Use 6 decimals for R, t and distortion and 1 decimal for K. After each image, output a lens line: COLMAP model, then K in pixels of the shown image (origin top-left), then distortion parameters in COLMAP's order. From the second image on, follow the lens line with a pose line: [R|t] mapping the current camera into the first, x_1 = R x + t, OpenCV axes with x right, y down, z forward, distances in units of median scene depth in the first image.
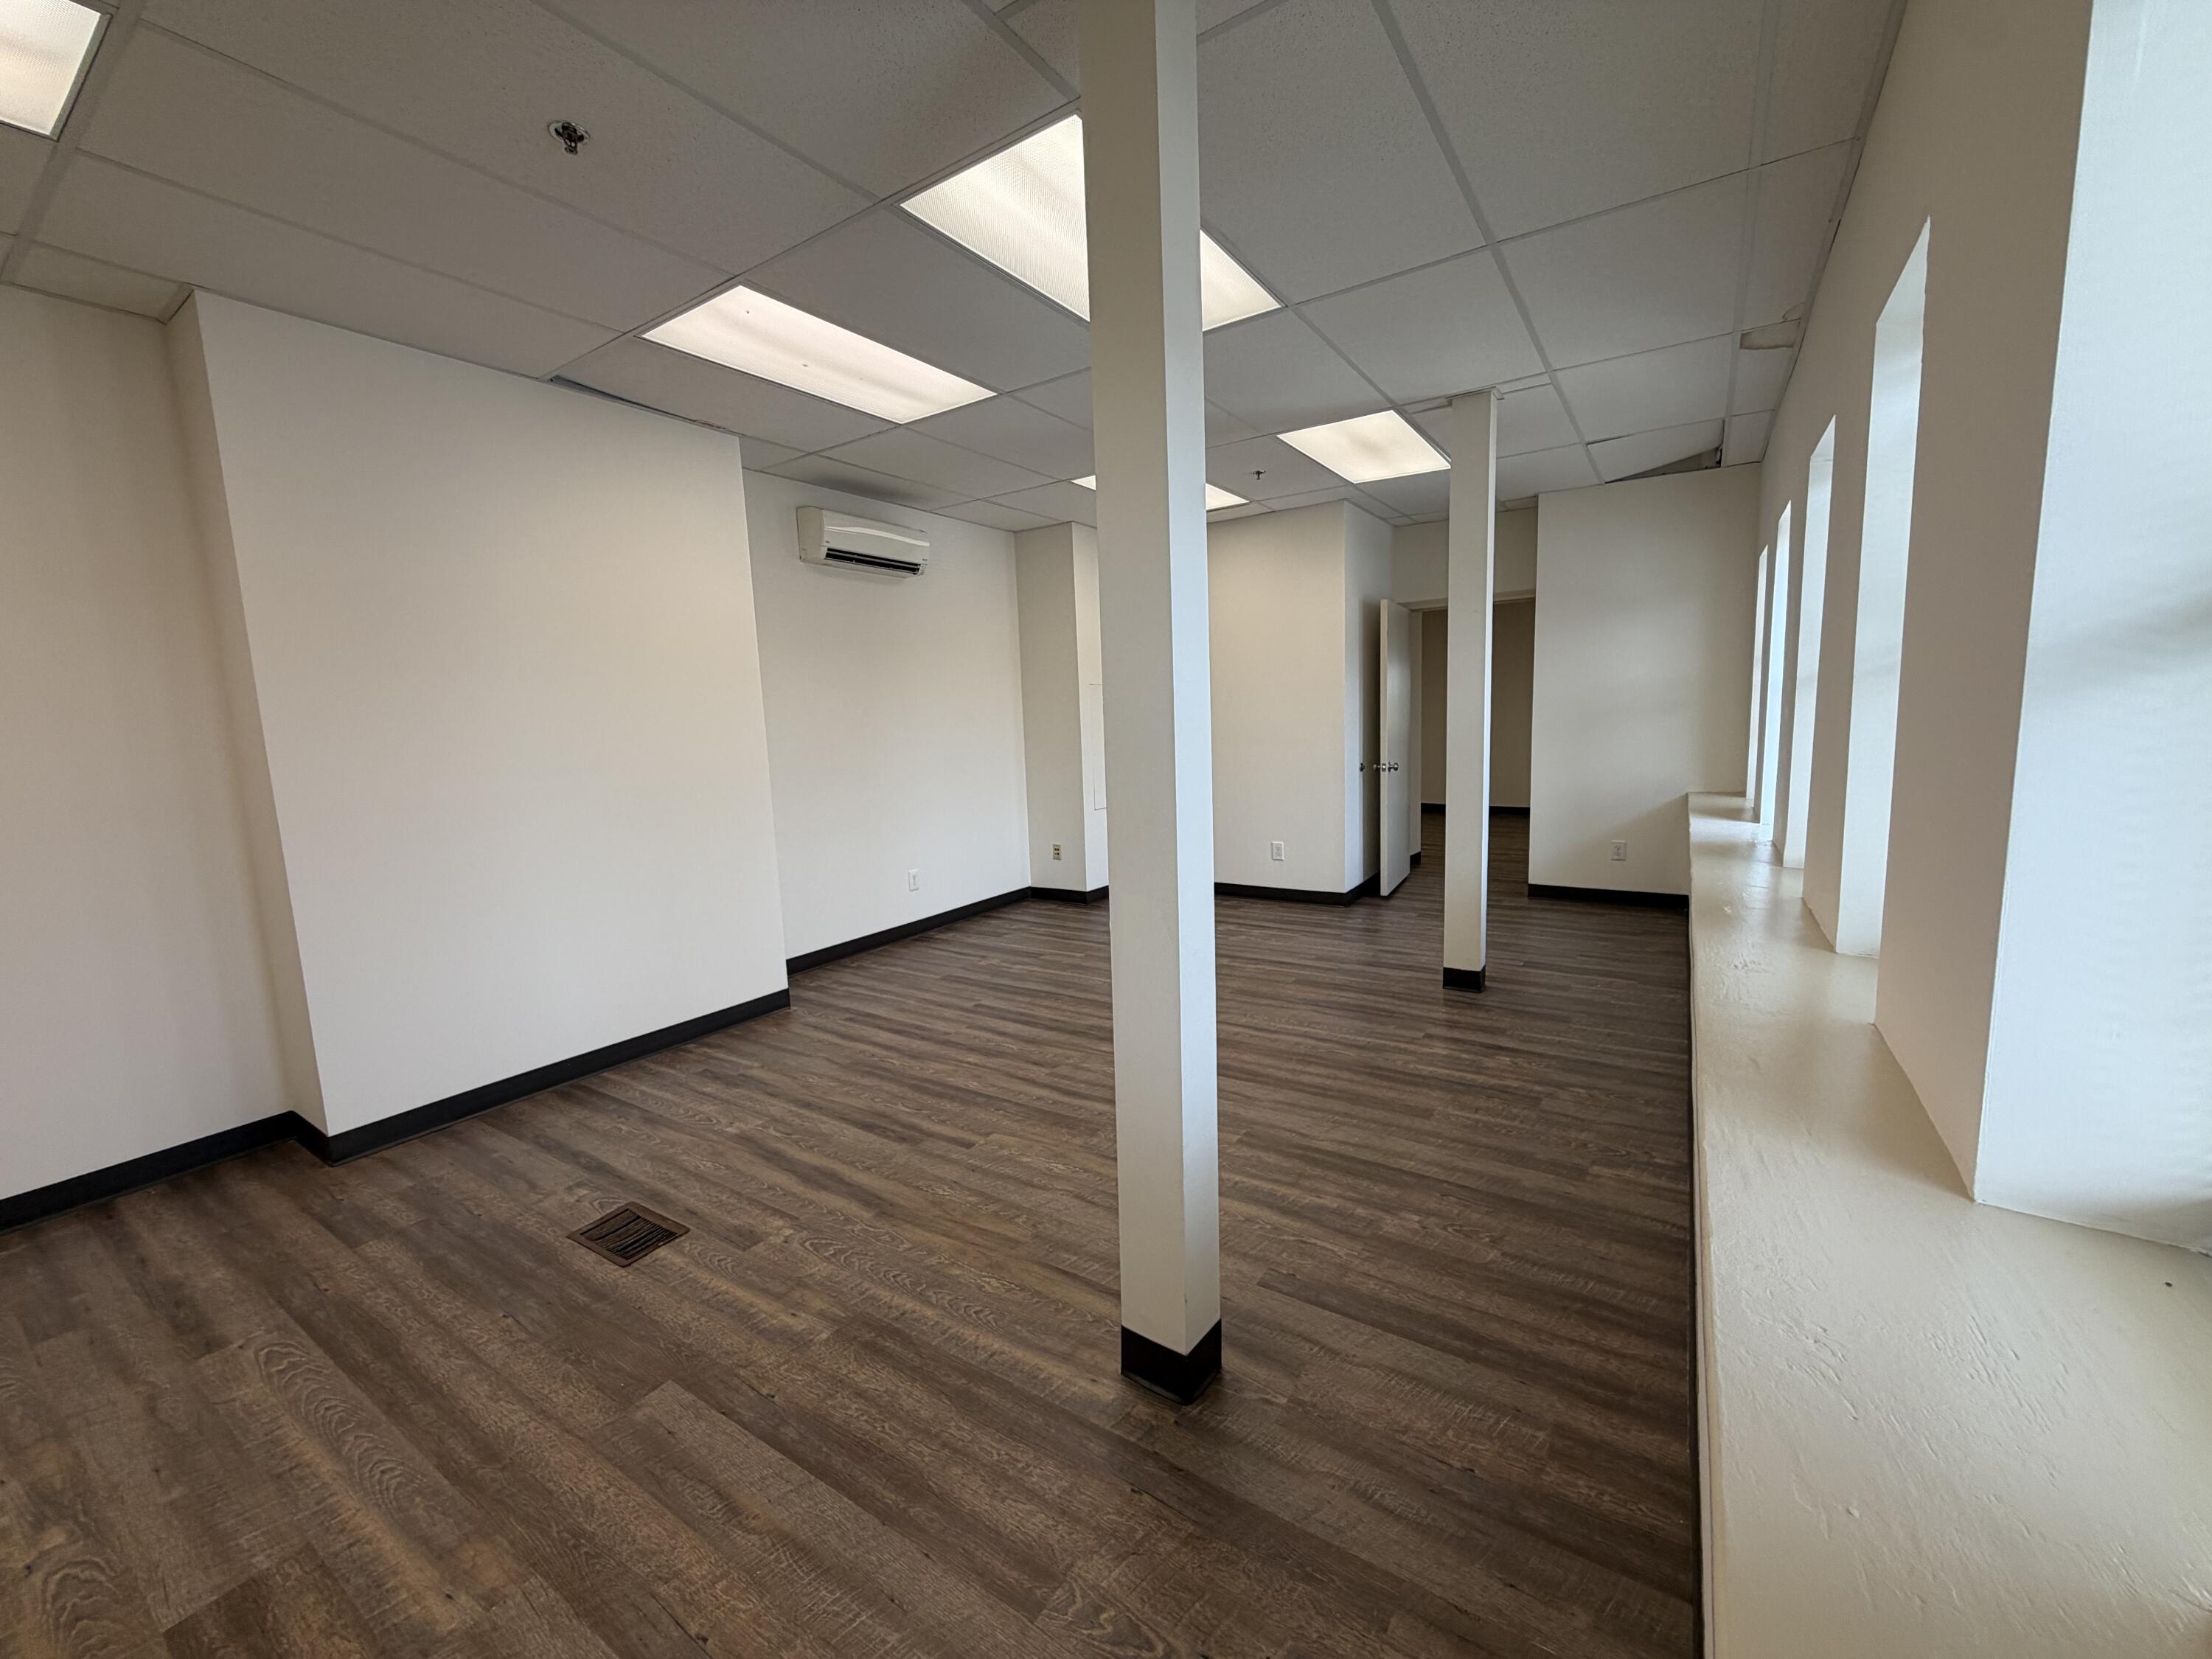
lens RADIAL K [[882.4, 0, 1099.2], [0, 882.4, 835.9], [0, 0, 1]] dist [-0.000021, 0.000654]
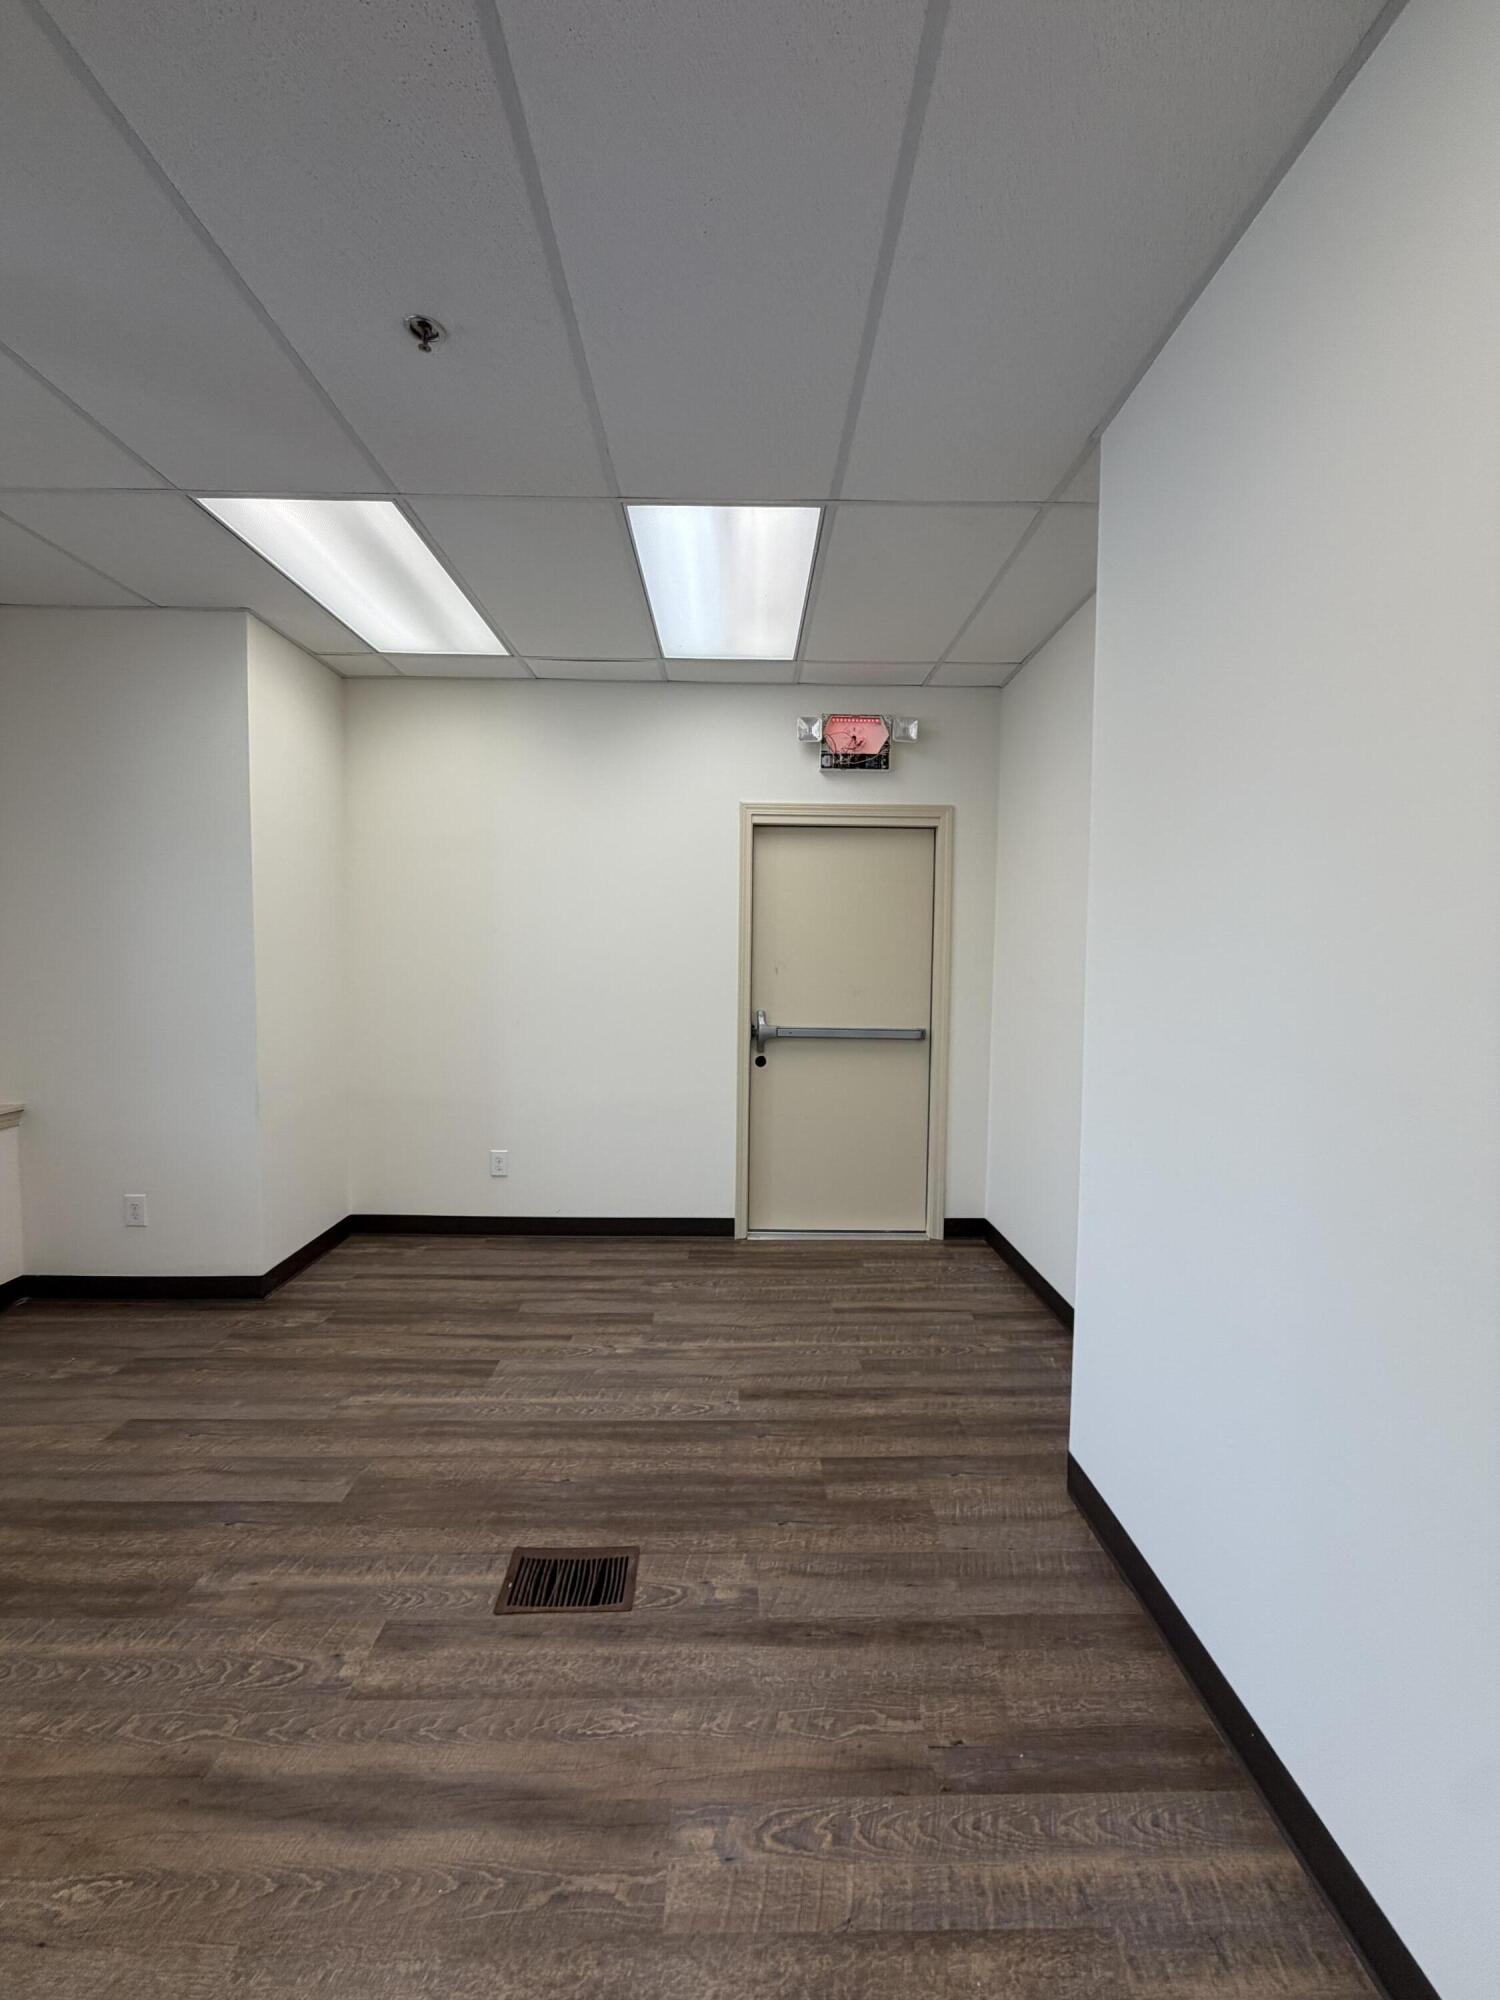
lens RADIAL K [[797.8, 0, 745.7], [0, 797.8, 1006.5], [0, 0, 1]] dist [-0.000021, 0.000654]
pose [[-0.823657, 0.069392, -0.562827, -0.232600], [-0.054029, 0.978368, 0.199692, -0.177879], [0.564509, 0.194887, -0.802090, 1.268695]]
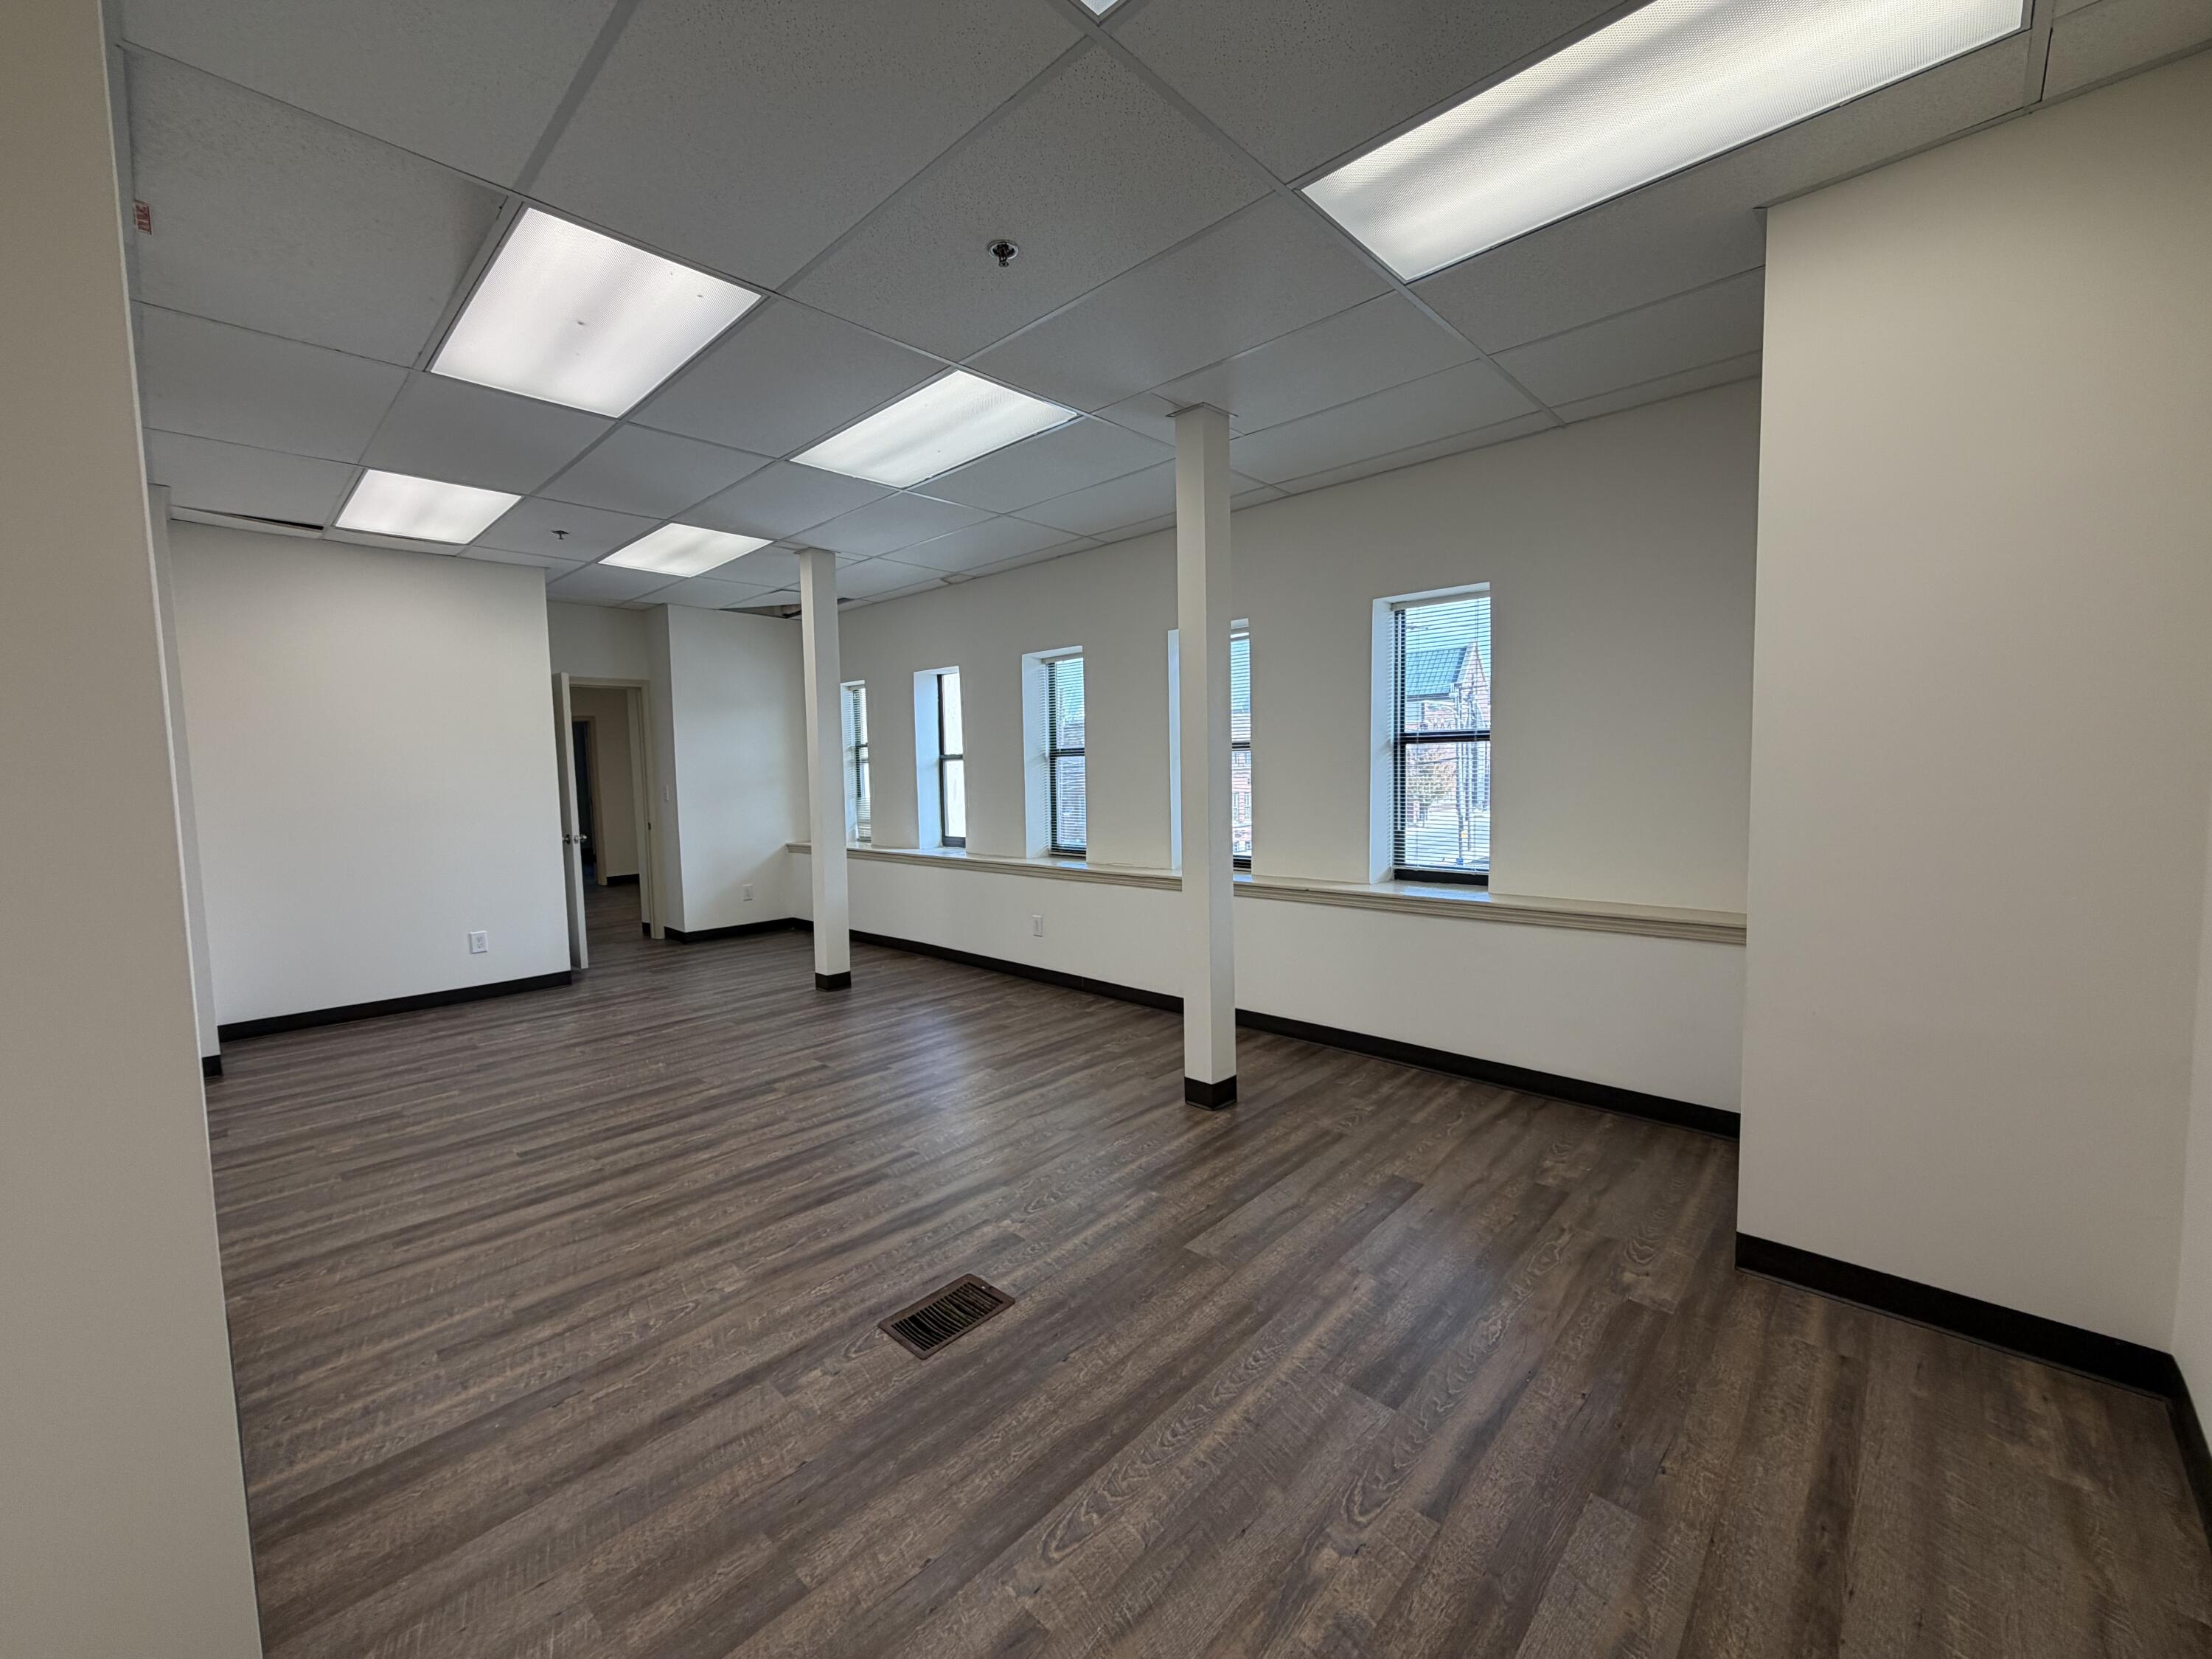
lens RADIAL K [[882.4, 0, 1102.4], [0, 882.4, 835.4], [0, 0, 1]] dist [-0.000021, 0.000654]
pose [[0.169155, -0.044576, 0.984581, -1.111306], [0.147405, 0.988885, 0.019446, -0.026673], [-0.974504, 0.141843, 0.173845, 0.495156]]
